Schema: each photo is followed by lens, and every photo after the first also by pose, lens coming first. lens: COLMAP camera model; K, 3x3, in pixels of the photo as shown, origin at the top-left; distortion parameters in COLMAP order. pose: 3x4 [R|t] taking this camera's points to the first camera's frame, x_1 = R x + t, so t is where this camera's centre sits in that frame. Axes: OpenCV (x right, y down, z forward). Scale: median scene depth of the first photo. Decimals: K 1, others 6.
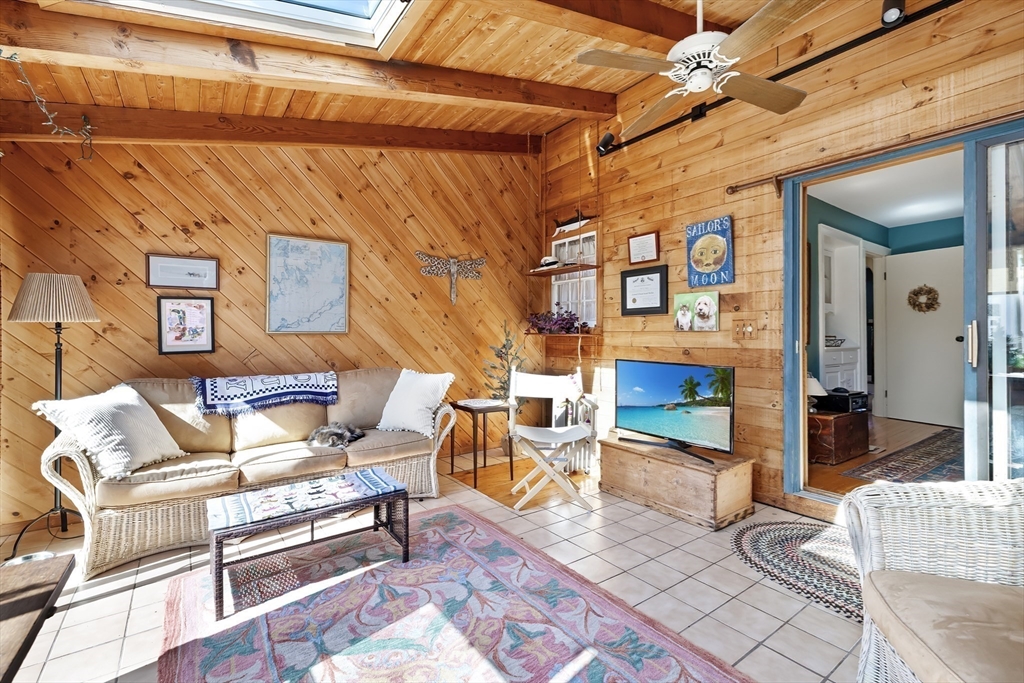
lens RADIAL K [[442.5, 0, 507.9], [0, 442.5, 336.5], [0, 0, 1]] dist [0.000816, -0.000034]
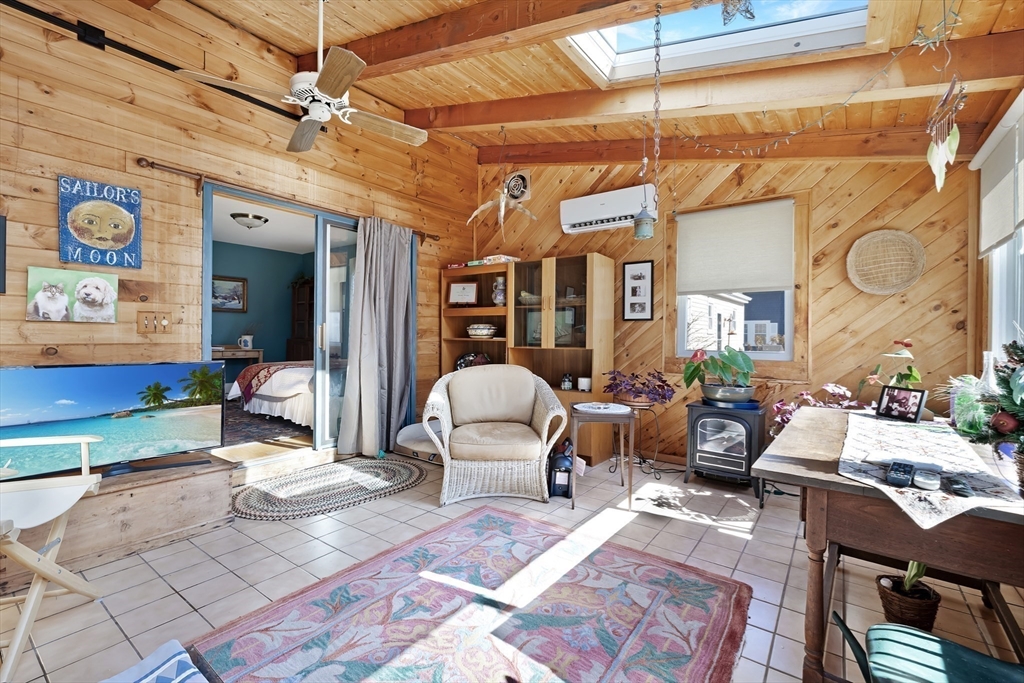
lens RADIAL K [[442.5, 0, 511.1], [0, 442.5, 338.3], [0, 0, 1]] dist [0.000816, -0.000034]
pose [[-0.294292, -0.007275, 0.955688, -0.554249], [-0.006686, 0.999962, 0.005553, 0.006734], [-0.955692, -0.004755, -0.294329, 0.566937]]
